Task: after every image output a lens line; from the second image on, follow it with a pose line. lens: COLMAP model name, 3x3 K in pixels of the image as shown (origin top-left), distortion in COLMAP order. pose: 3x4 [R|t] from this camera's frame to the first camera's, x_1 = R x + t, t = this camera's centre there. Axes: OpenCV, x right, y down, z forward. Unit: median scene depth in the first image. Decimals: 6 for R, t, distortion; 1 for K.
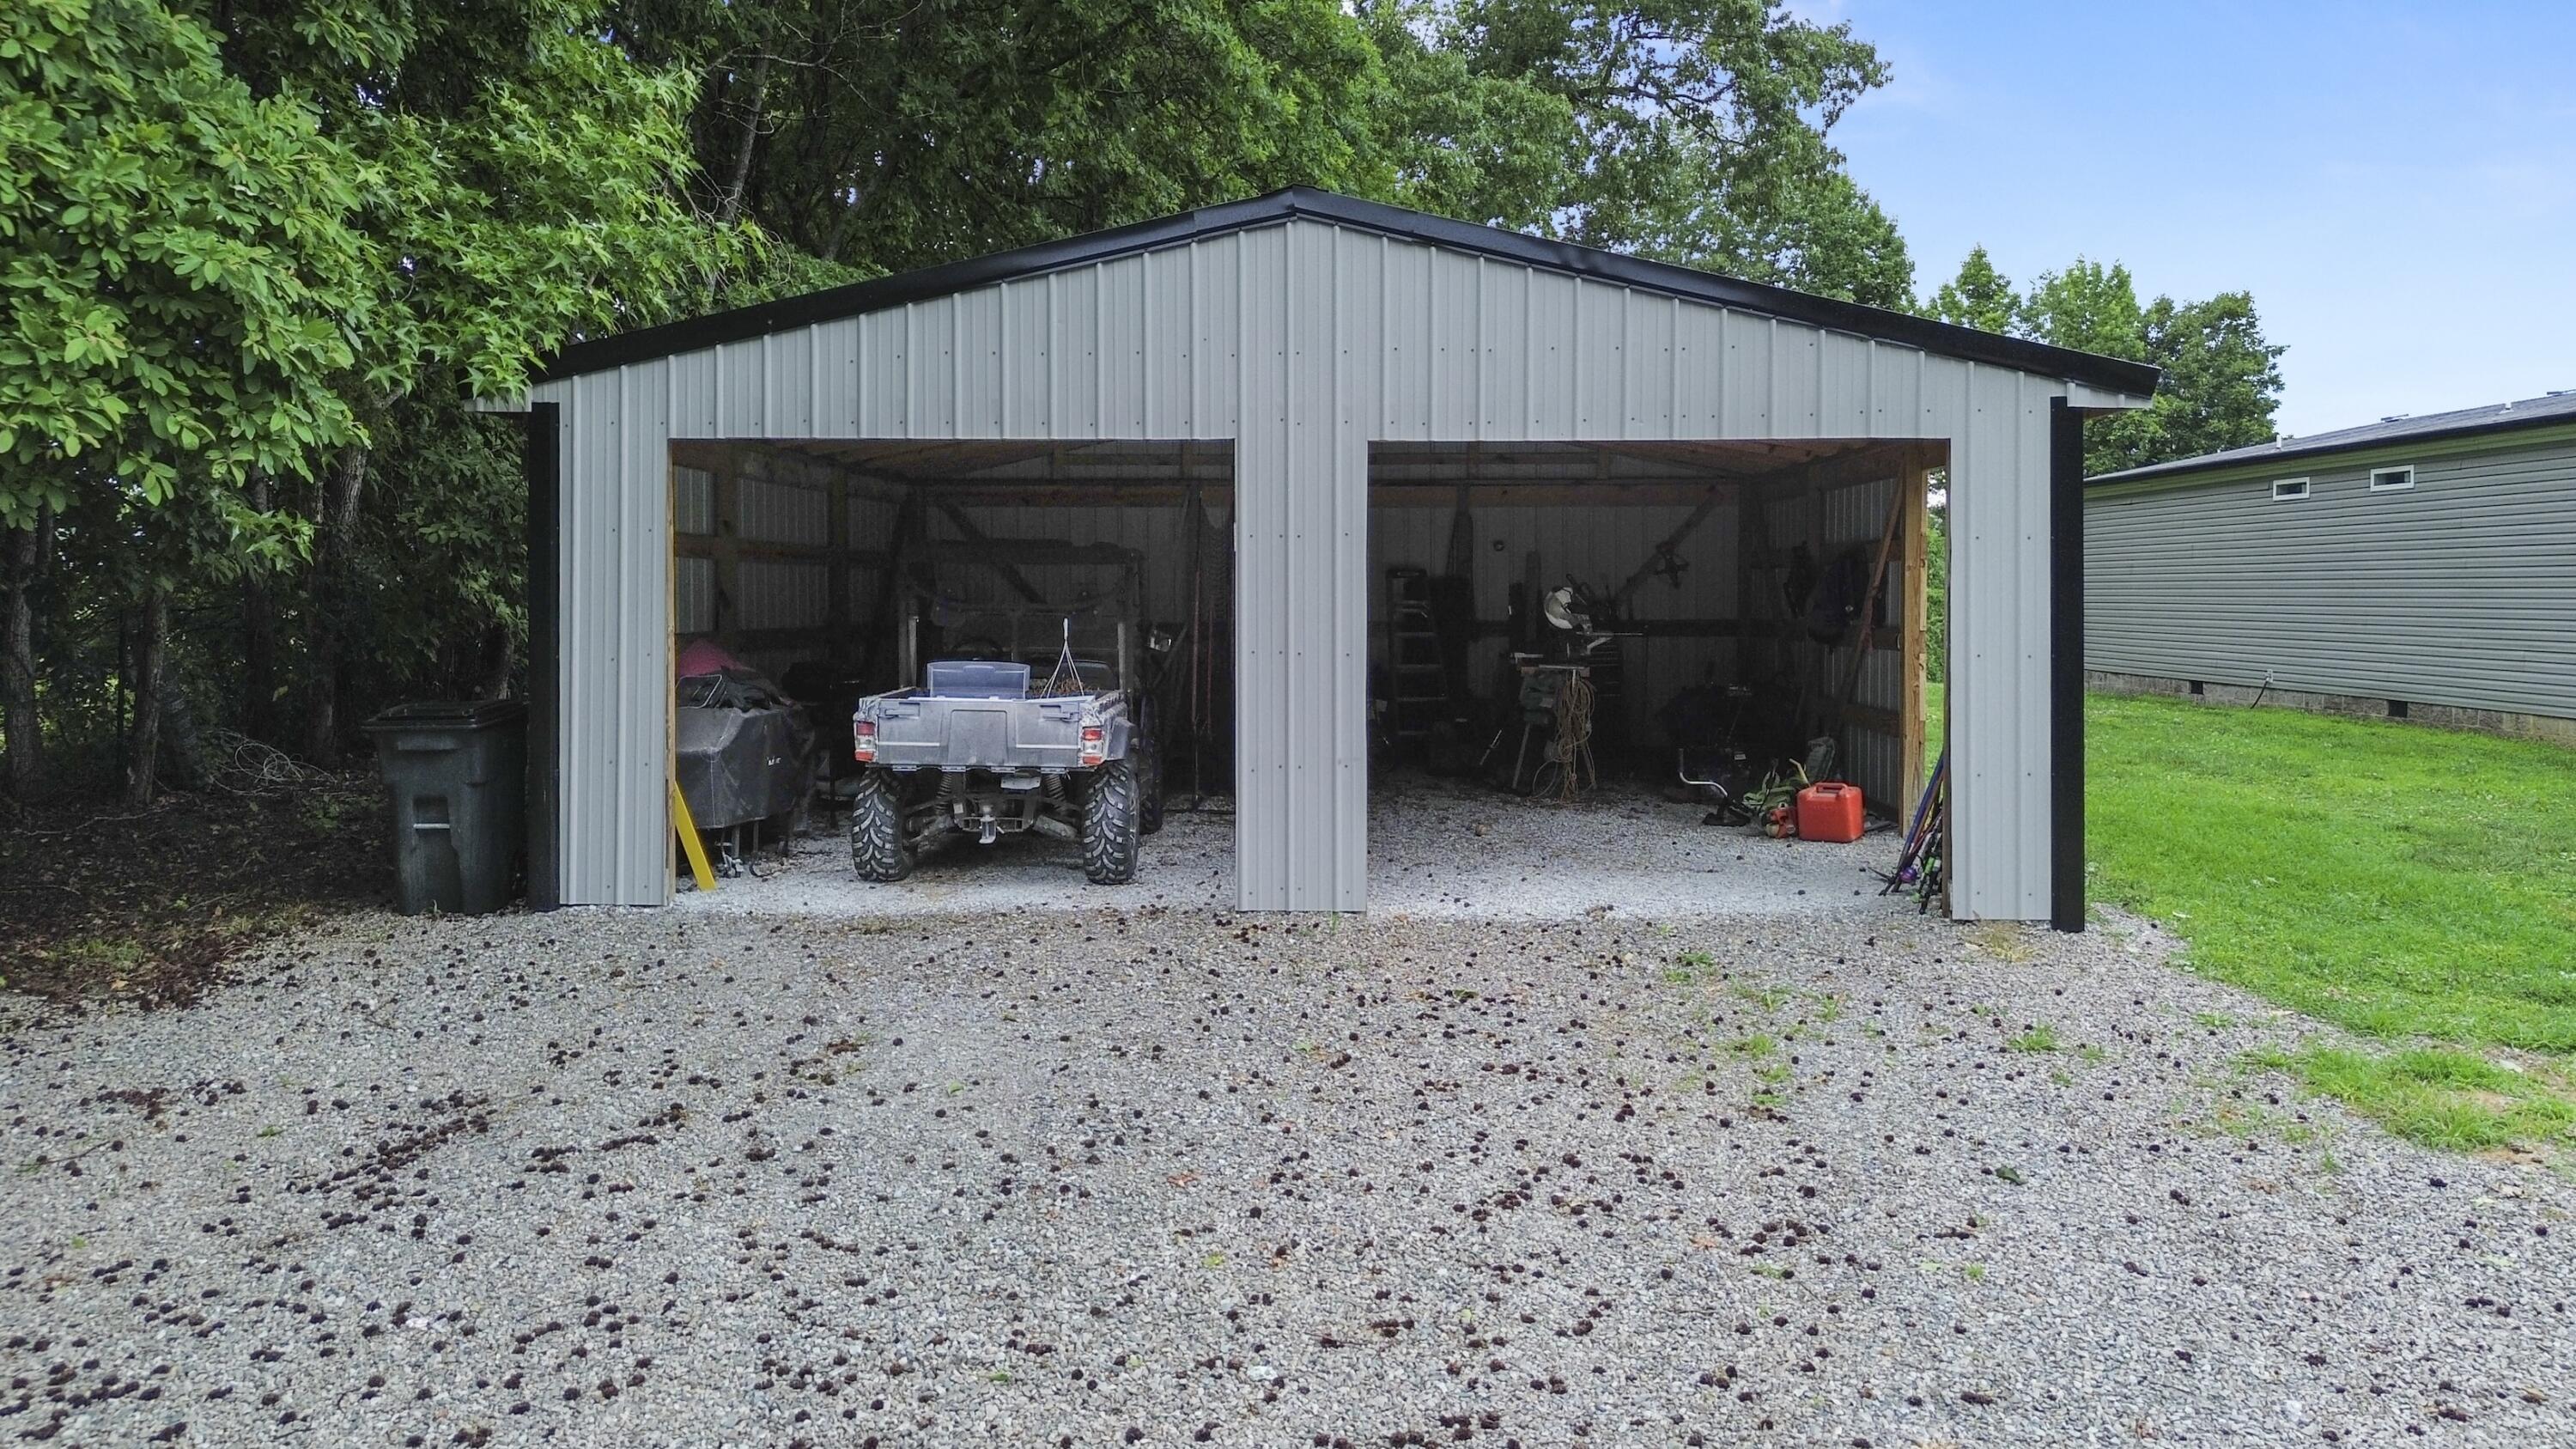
lens RADIAL K [[1873.3, 0, 1261.8], [0, 1873.3, 650.8], [0, 0, 1]] dist [0.058016, -0.059940]
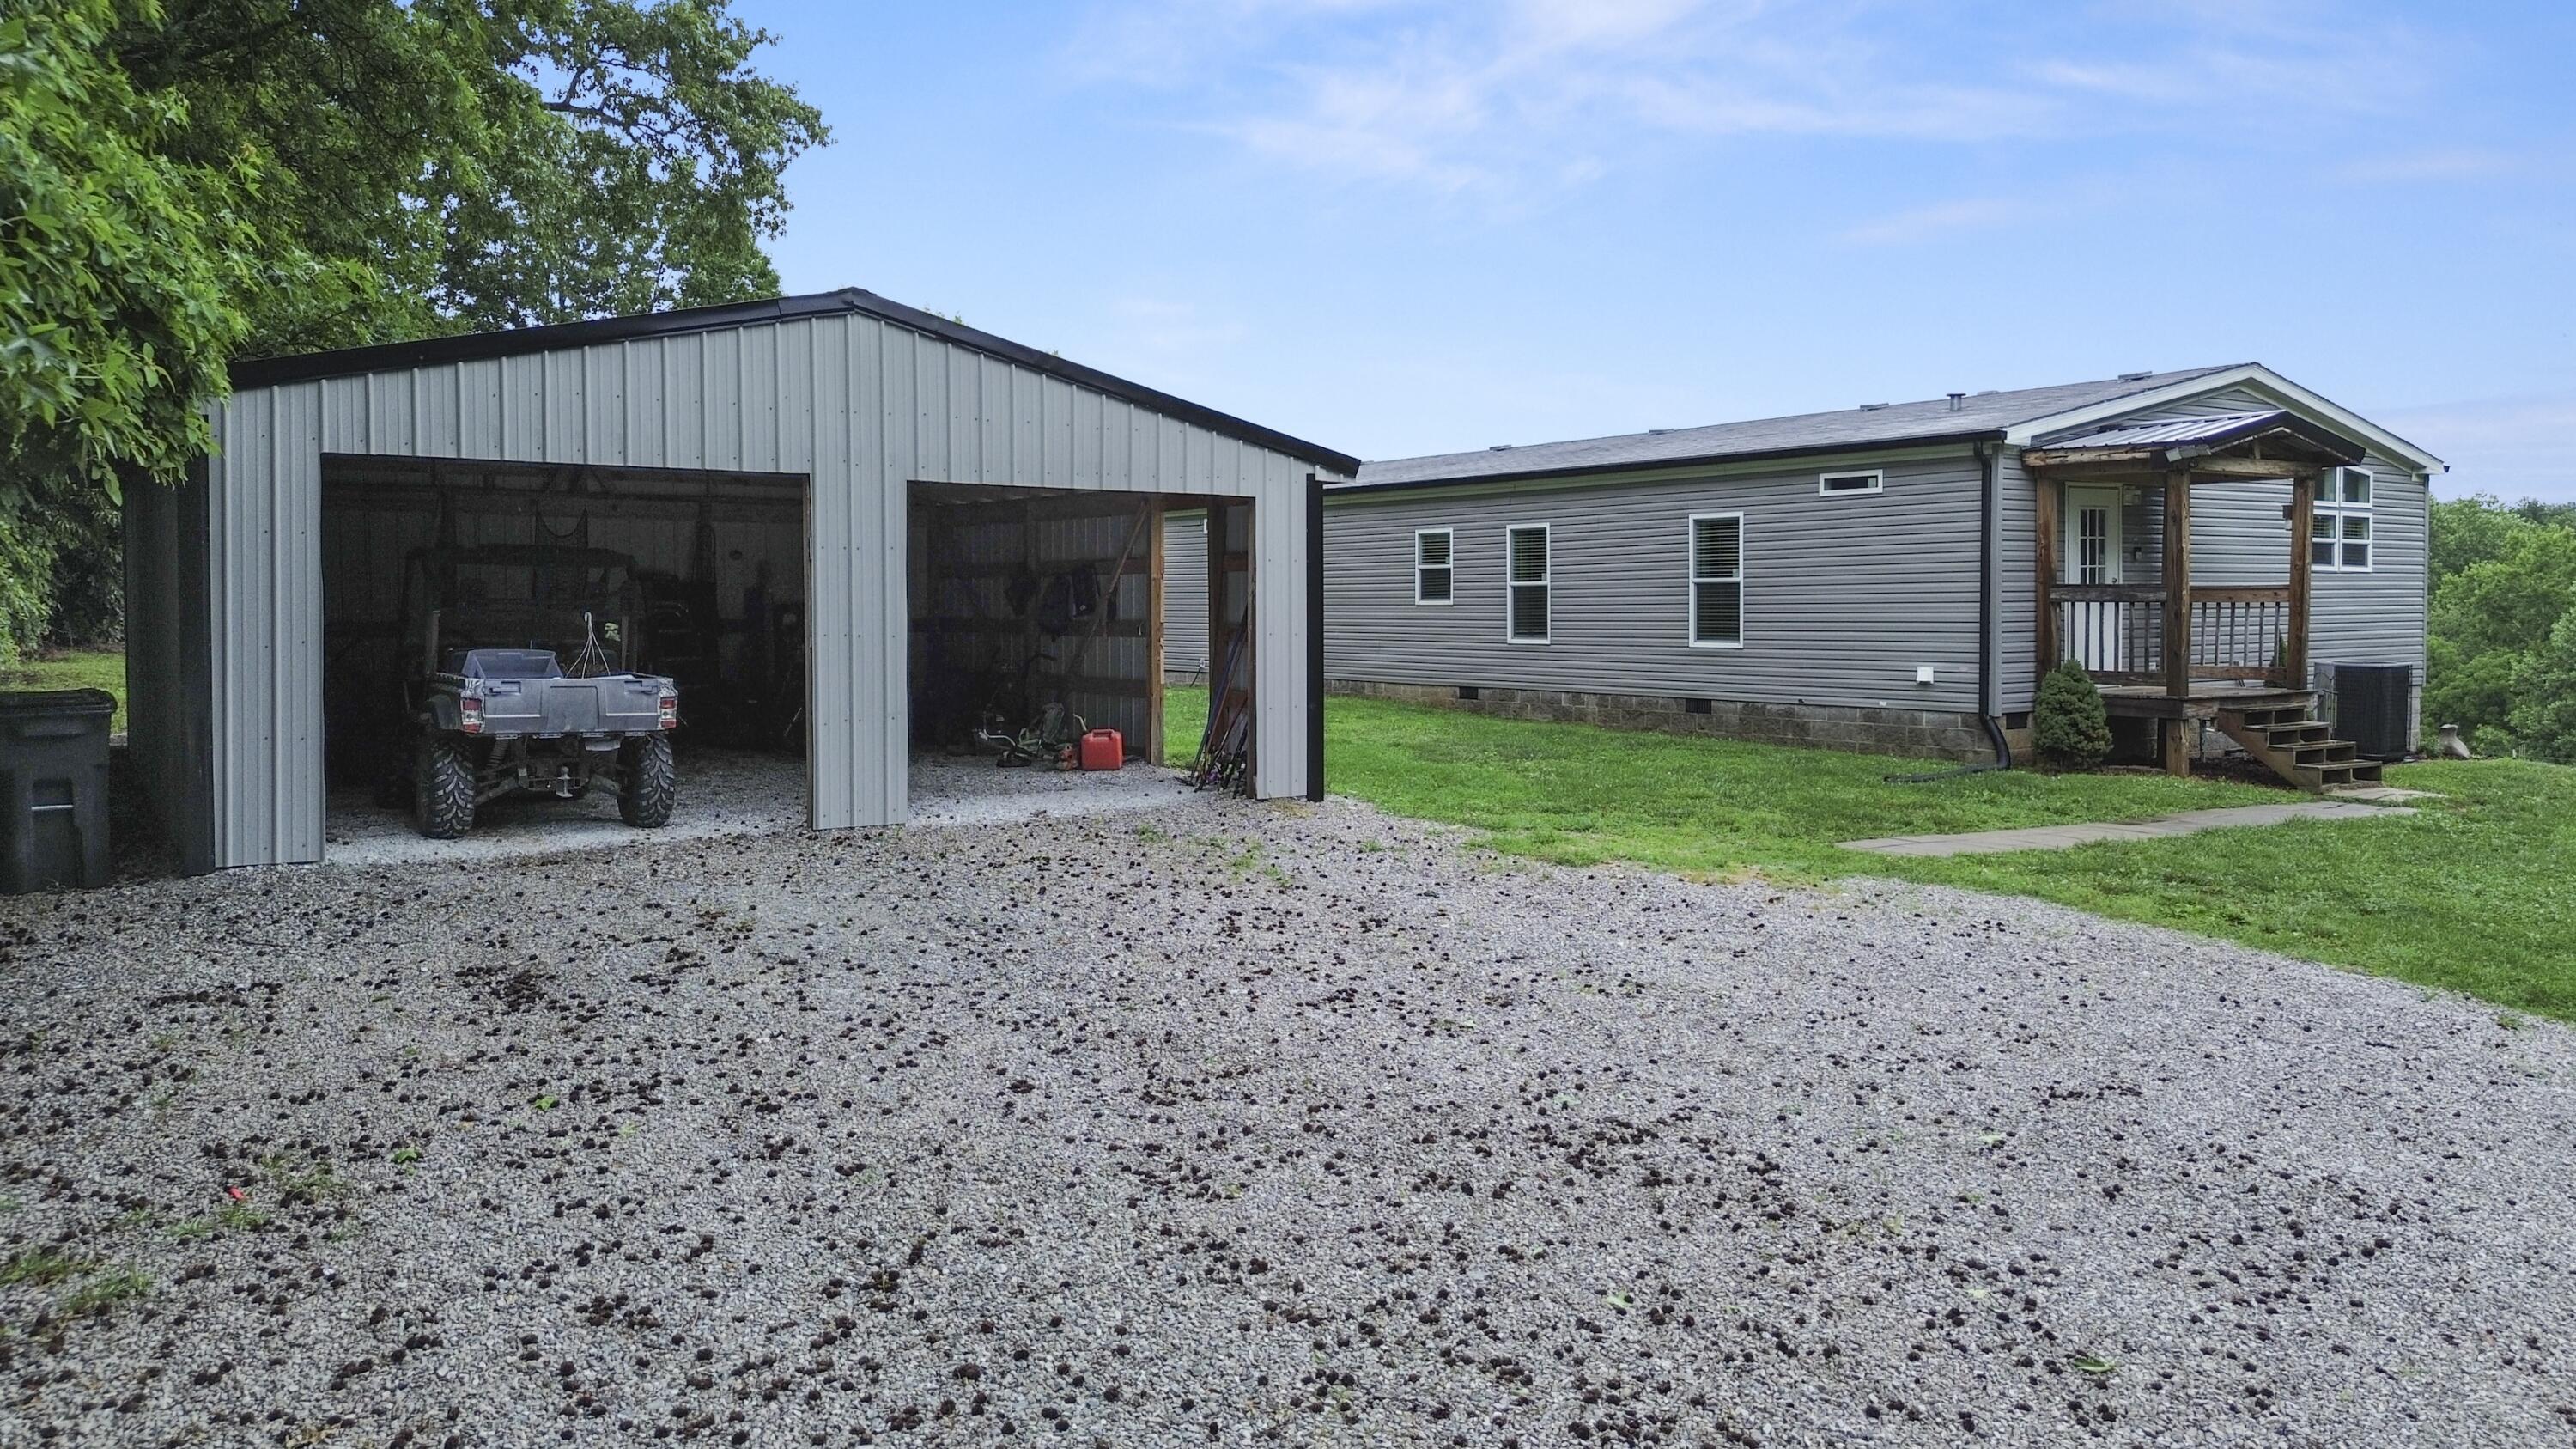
lens RADIAL K [[1873.3, 0, 1297.7], [0, 1873.3, 726.9], [0, 0, 1]] dist [0.058016, -0.059940]
pose [[0.799807, -0.037618, 0.599077, -0.514510], [0.017319, 0.999065, 0.039613, 0.017812], [-0.600007, -0.021308, 0.799711, -0.261637]]
